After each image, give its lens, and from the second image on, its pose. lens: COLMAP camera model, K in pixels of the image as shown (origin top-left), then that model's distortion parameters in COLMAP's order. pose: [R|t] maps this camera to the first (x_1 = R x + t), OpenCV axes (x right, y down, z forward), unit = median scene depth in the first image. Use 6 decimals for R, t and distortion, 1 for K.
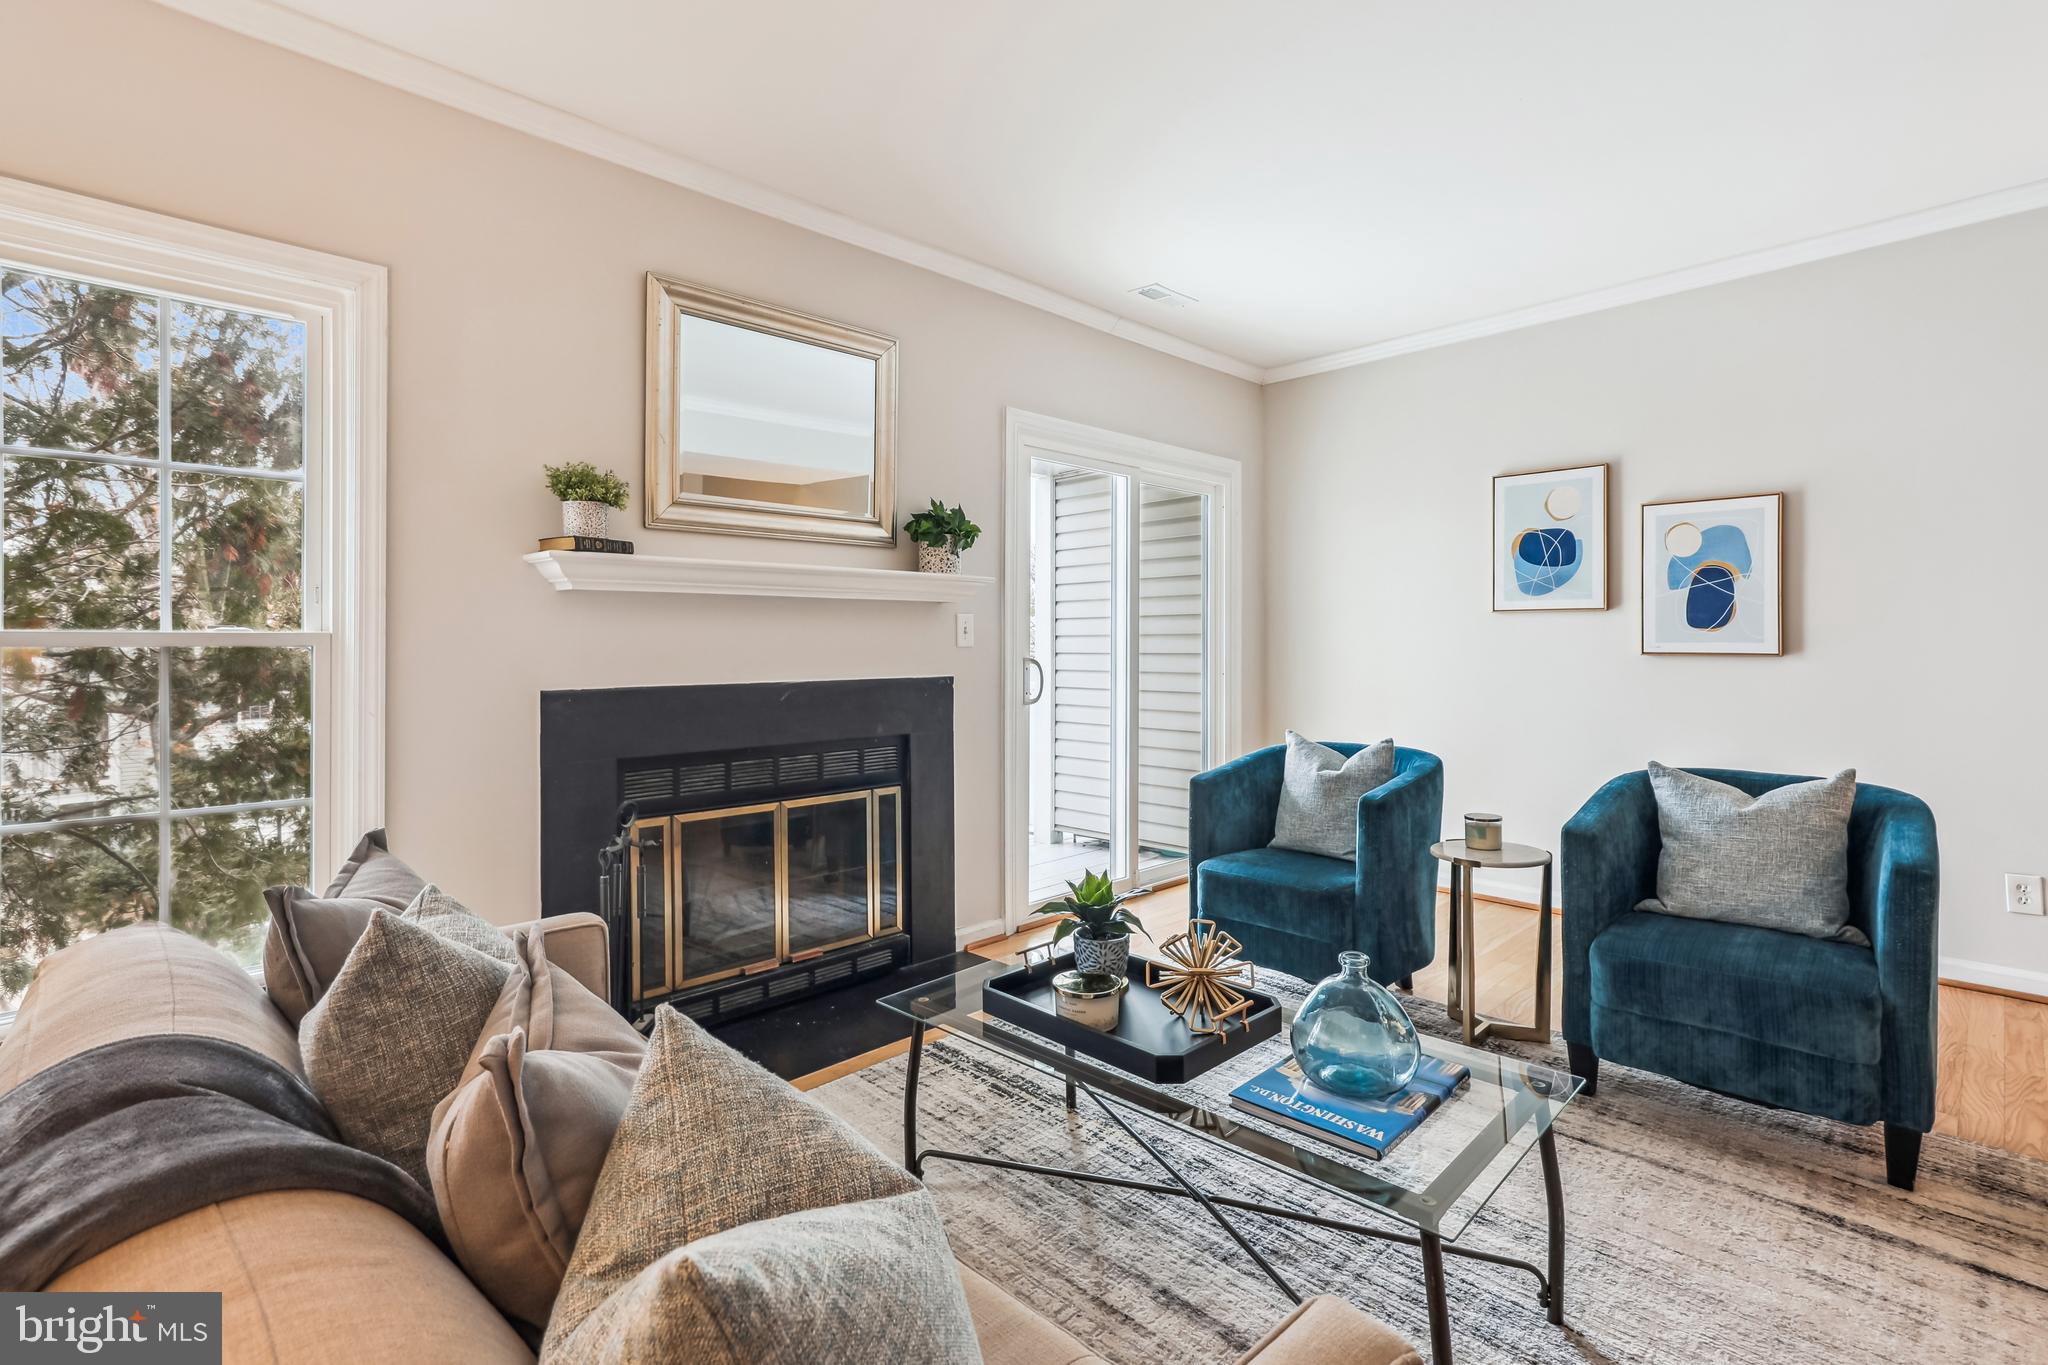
lens RADIAL K [[946.2, 0, 1051.9], [0, 946.2, 646.3], [0, 0, 1]] dist [-0.004669, 0.002623]
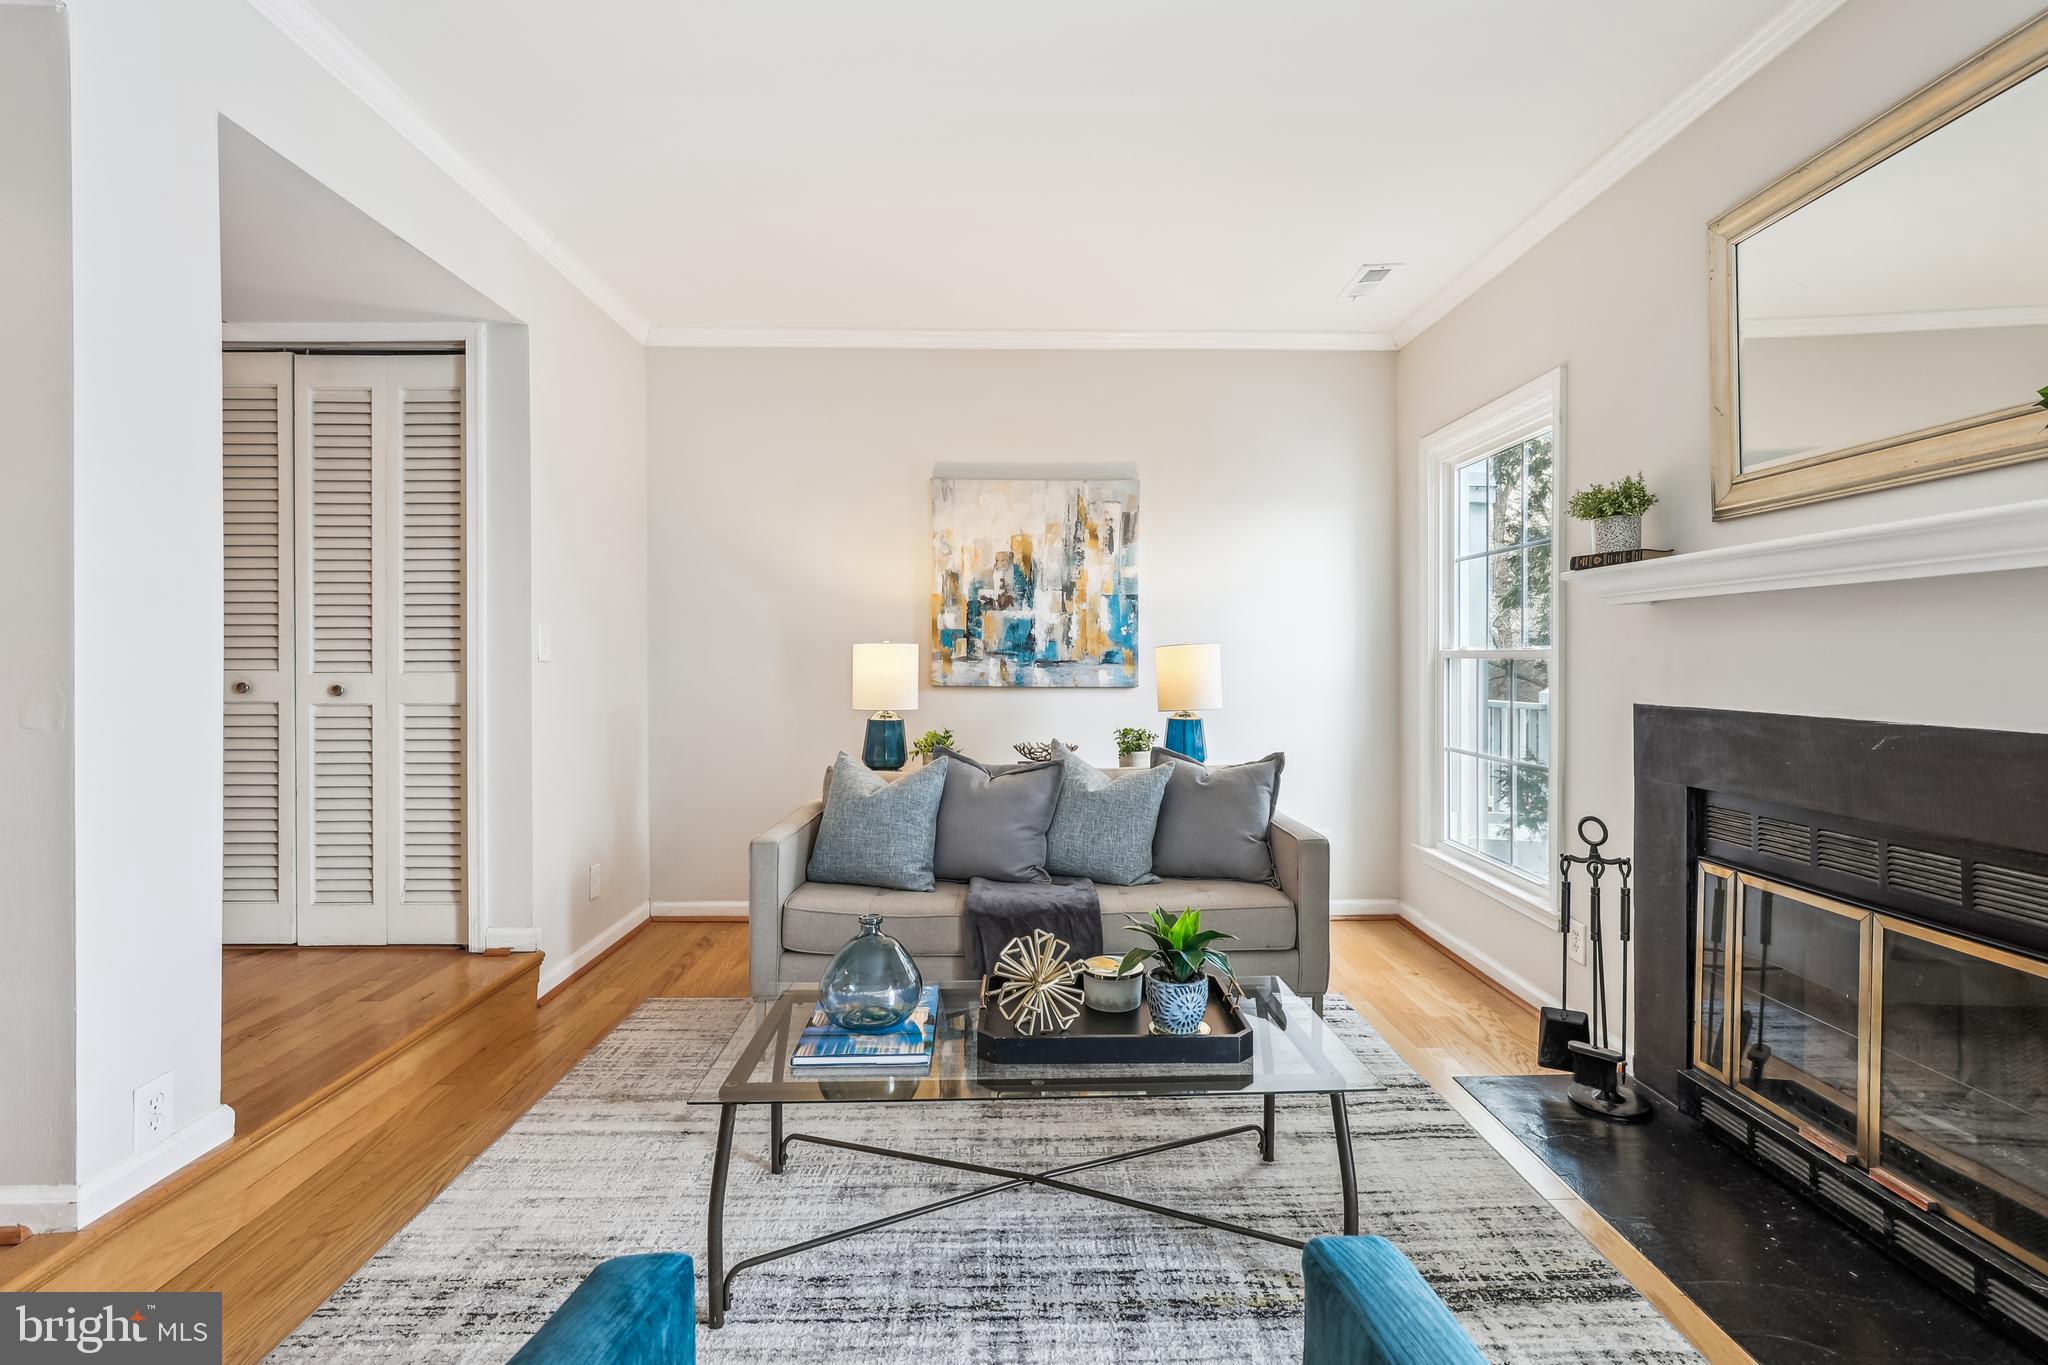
lens RADIAL K [[946.2, 0, 1030.9], [0, 946.2, 646.8], [0, 0, 1]] dist [-0.004669, 0.002623]
pose [[-0.692472, -0.006279, -0.721417, 0.548507], [-0.003357, 0.999979, -0.005482, -0.005278], [0.721437, -0.001374, -0.692479, 1.031520]]
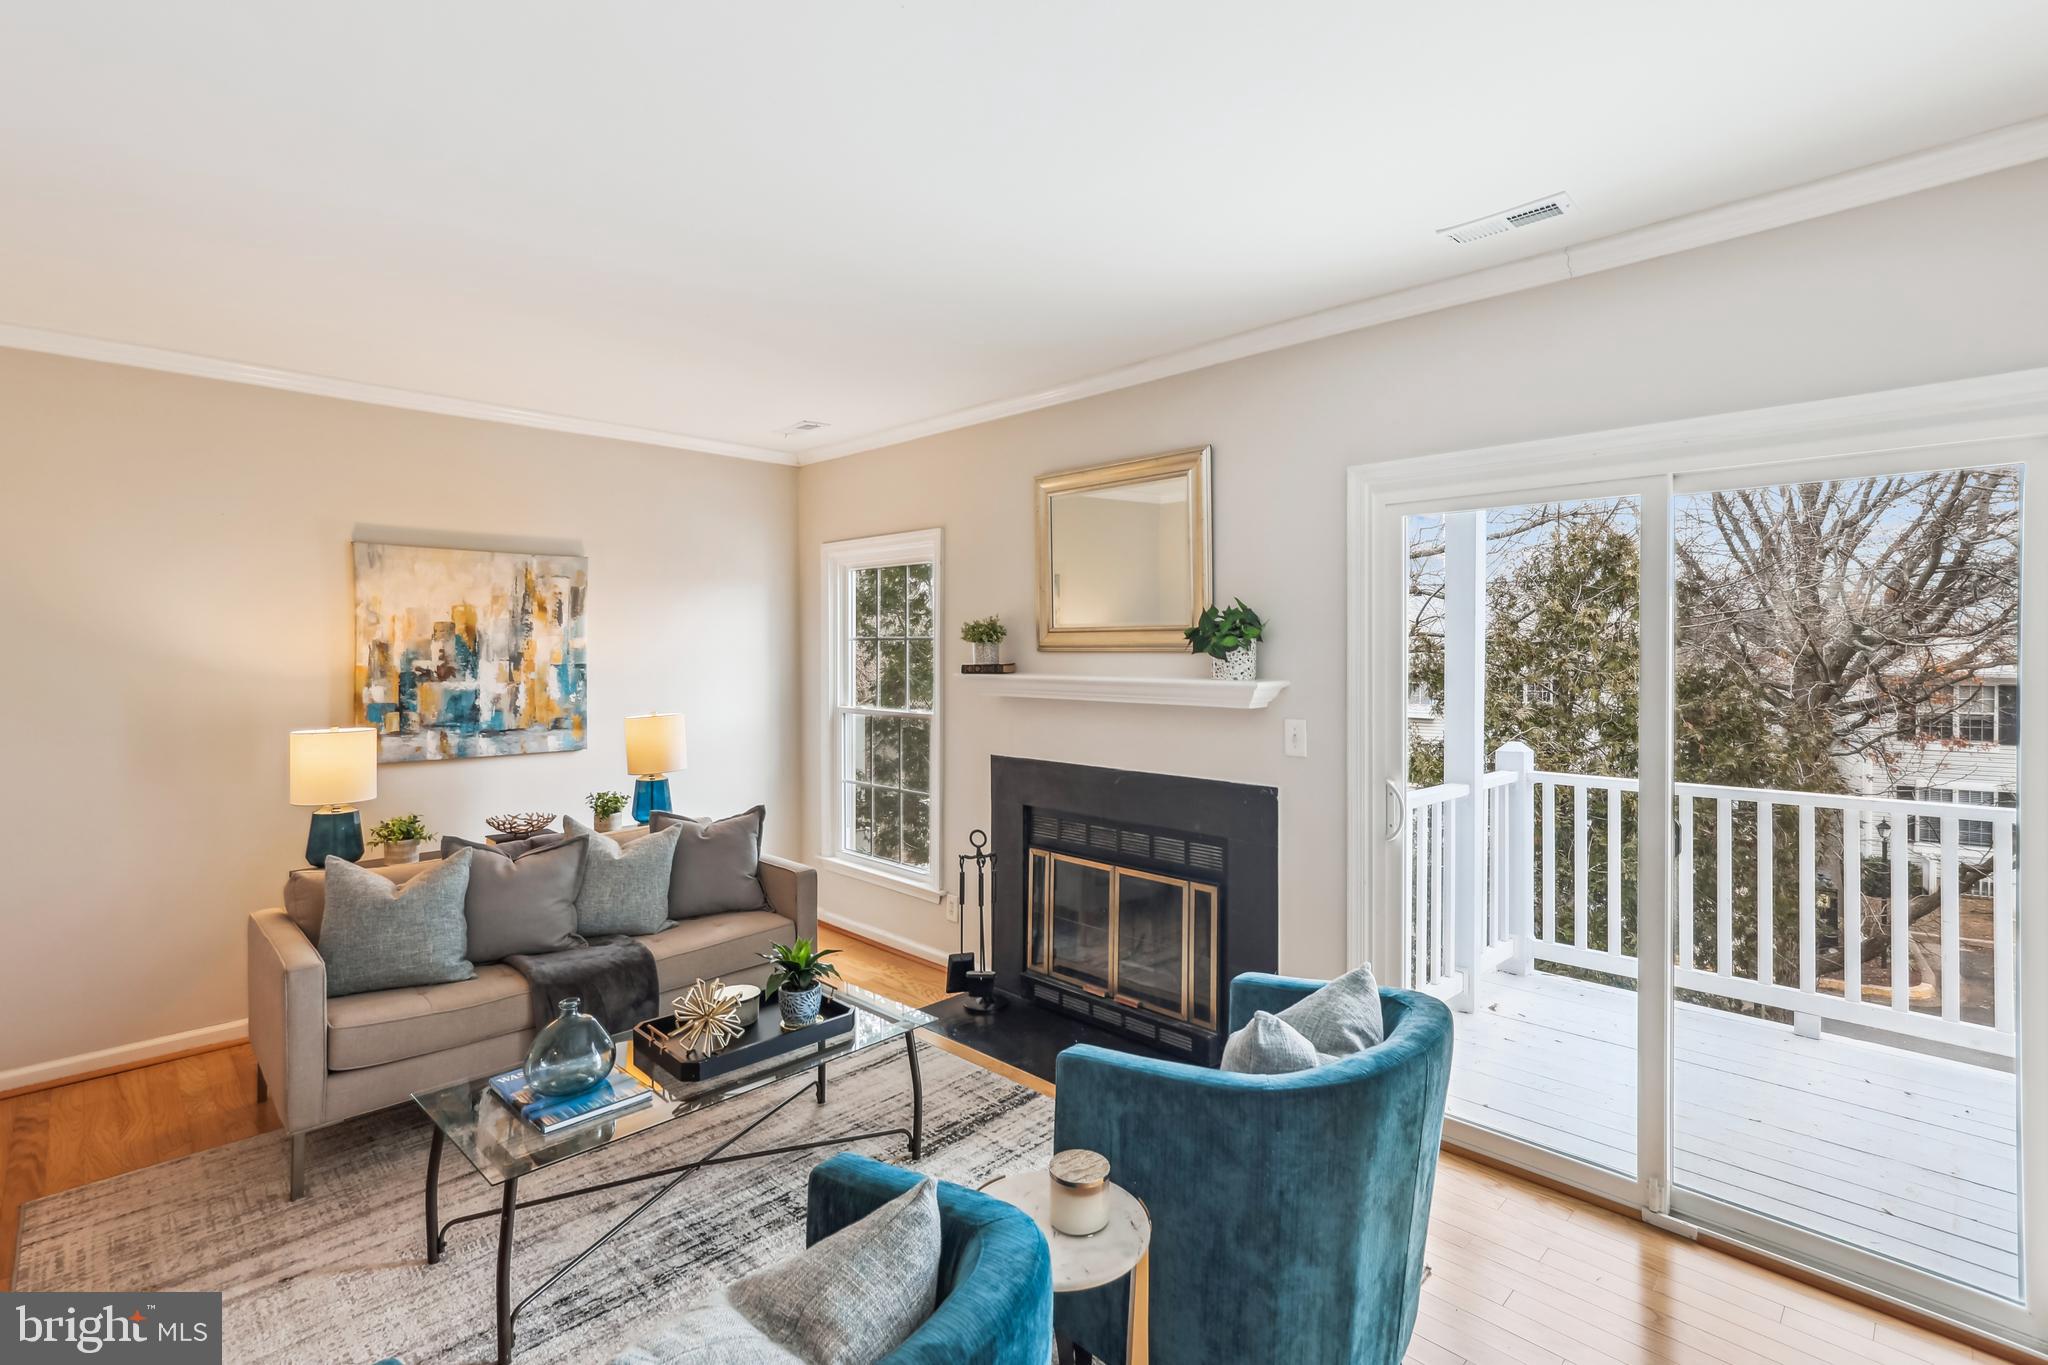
lens RADIAL K [[946.2, 0, 1035.0], [0, 946.2, 643.3], [0, 0, 1]] dist [-0.004669, 0.002623]
pose [[0.001481, -0.002890, -0.999995, 0.941325], [-0.003481, 0.999990, -0.002895, -0.120687], [0.999993, 0.003486, 0.001471, 0.893812]]
